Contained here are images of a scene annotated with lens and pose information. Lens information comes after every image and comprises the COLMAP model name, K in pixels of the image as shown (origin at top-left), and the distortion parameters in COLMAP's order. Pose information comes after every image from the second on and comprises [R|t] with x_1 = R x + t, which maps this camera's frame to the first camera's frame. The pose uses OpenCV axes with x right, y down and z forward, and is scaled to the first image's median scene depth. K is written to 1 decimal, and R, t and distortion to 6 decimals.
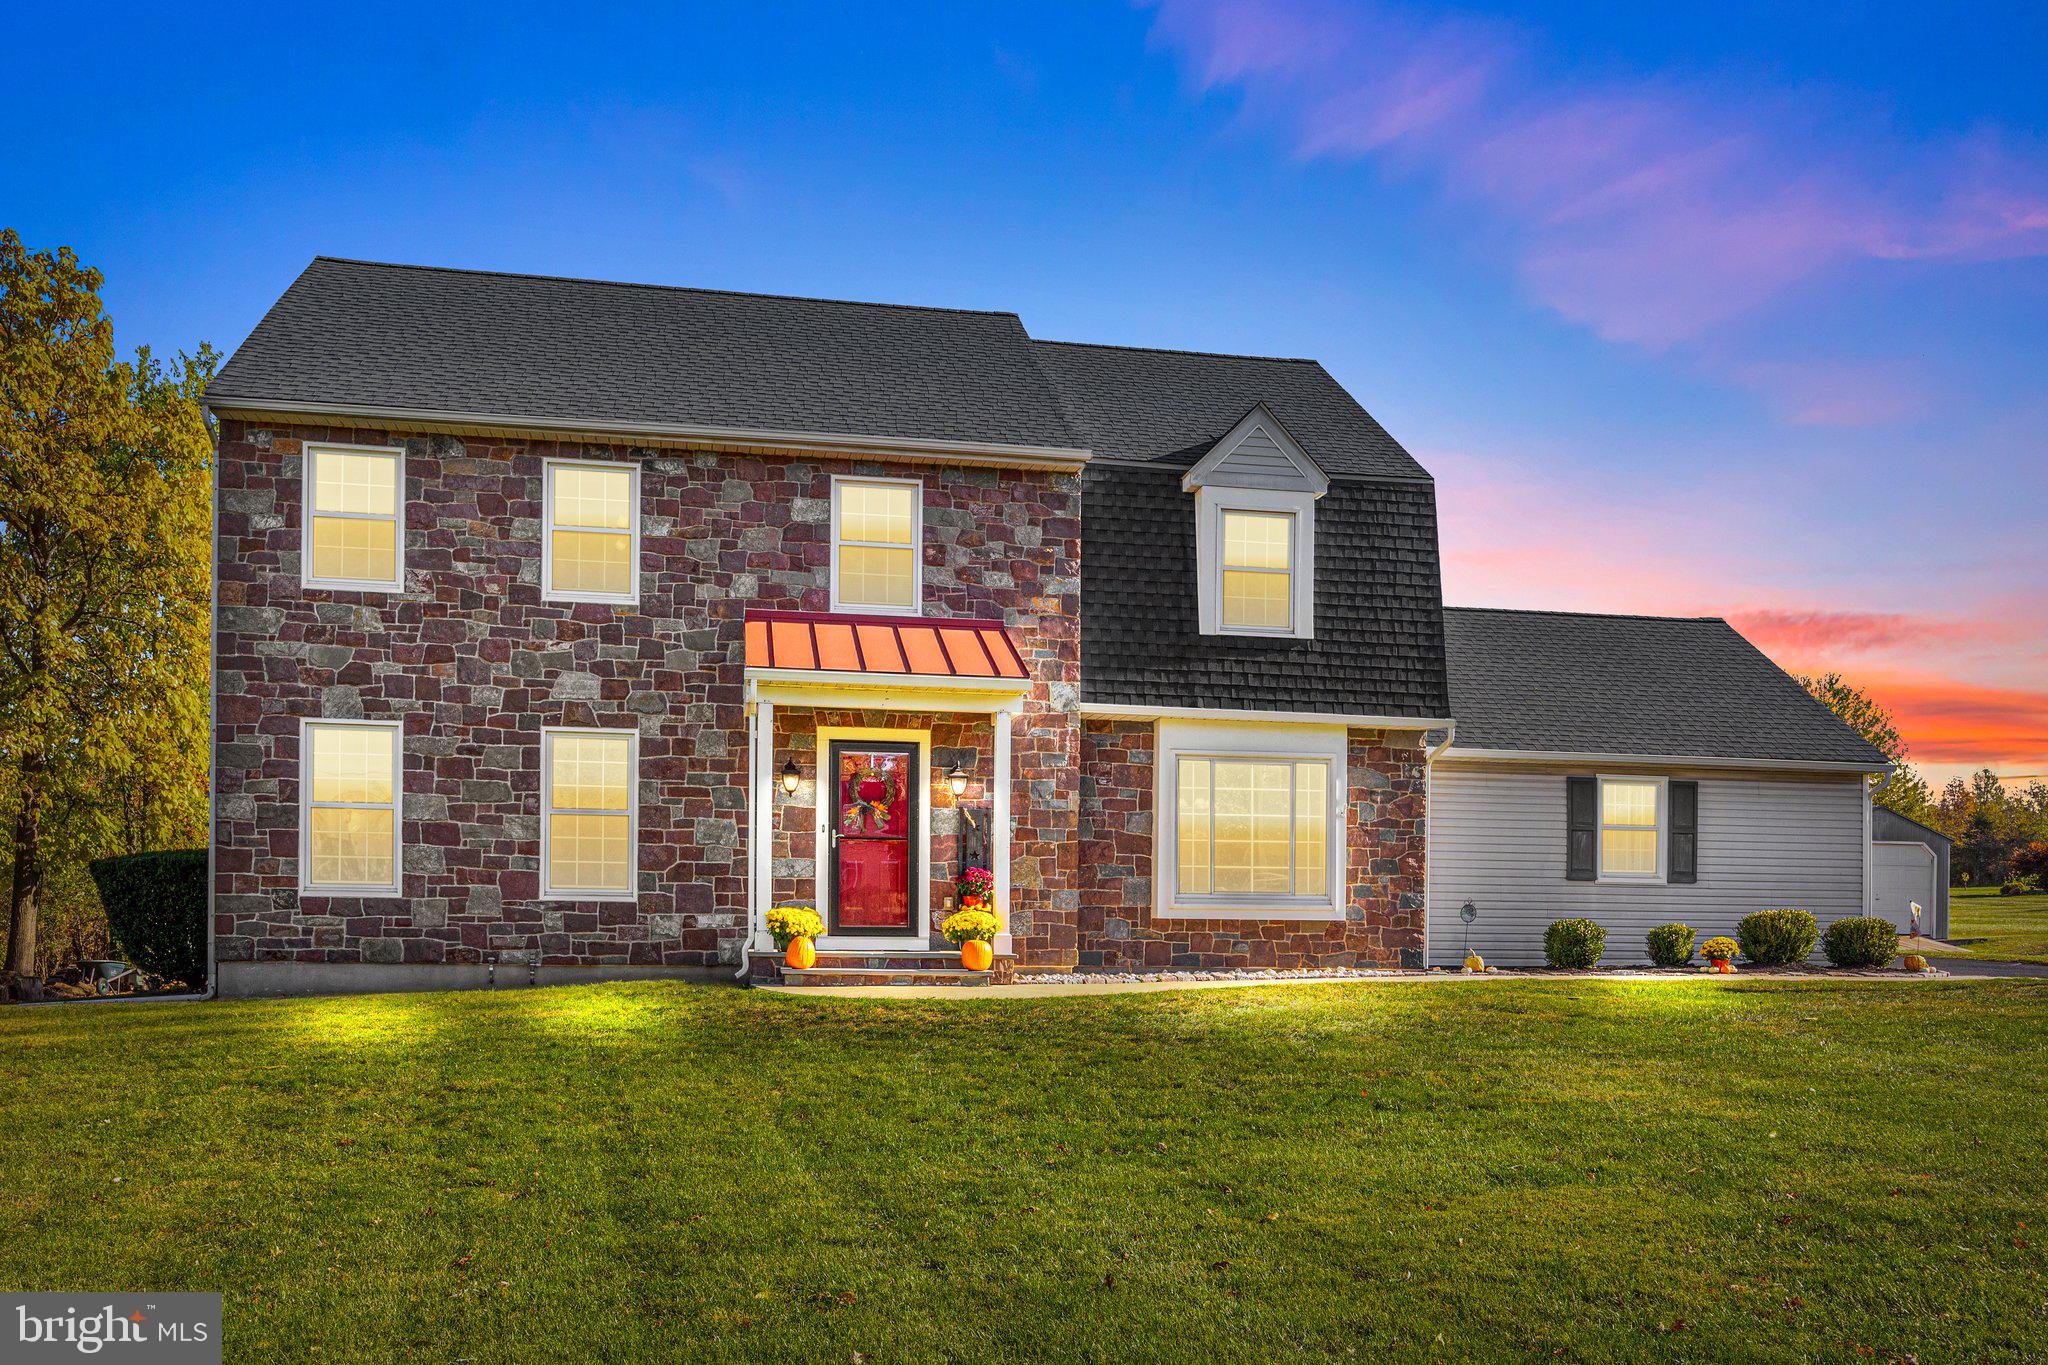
lens RADIAL K [[1660.6, 0, 1024.0], [0, 1660.6, 726.1], [0, 0, 1]] dist [-0.004510, 0.001048]
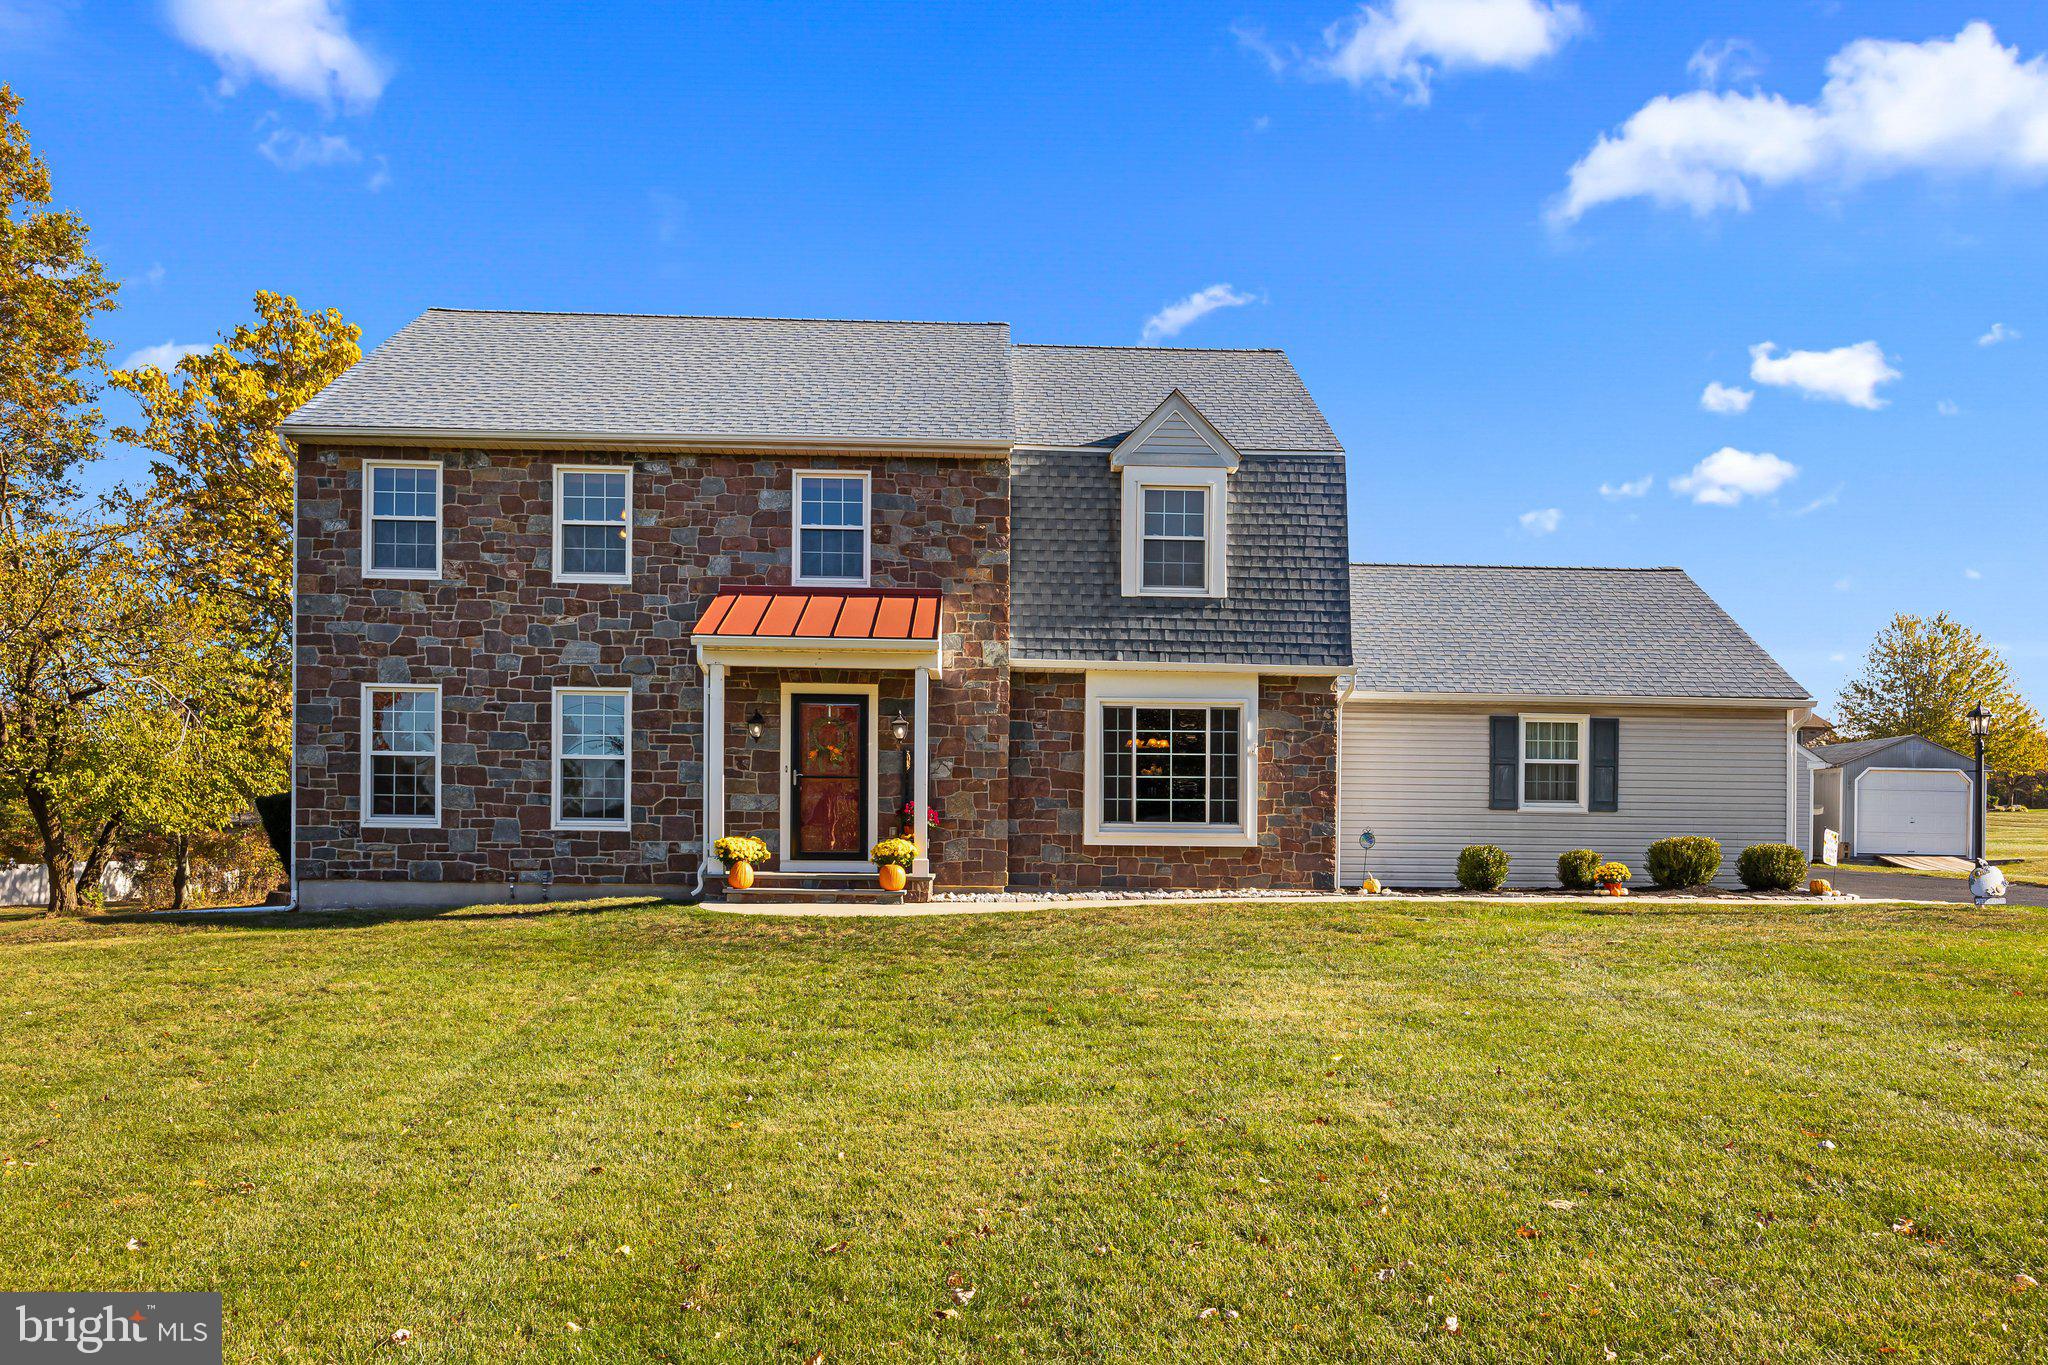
lens RADIAL K [[1407.7, 0, 1024.0], [0, 1407.7, 682.5], [0, 0, 1]] dist [-0.001056, -0.002266]
pose [[0.988503, -0.015847, -0.150366, 0.193025], [0.016944, 0.999838, 0.006017, -0.003035], [0.150247, -0.008496, 0.988612, 0.033951]]
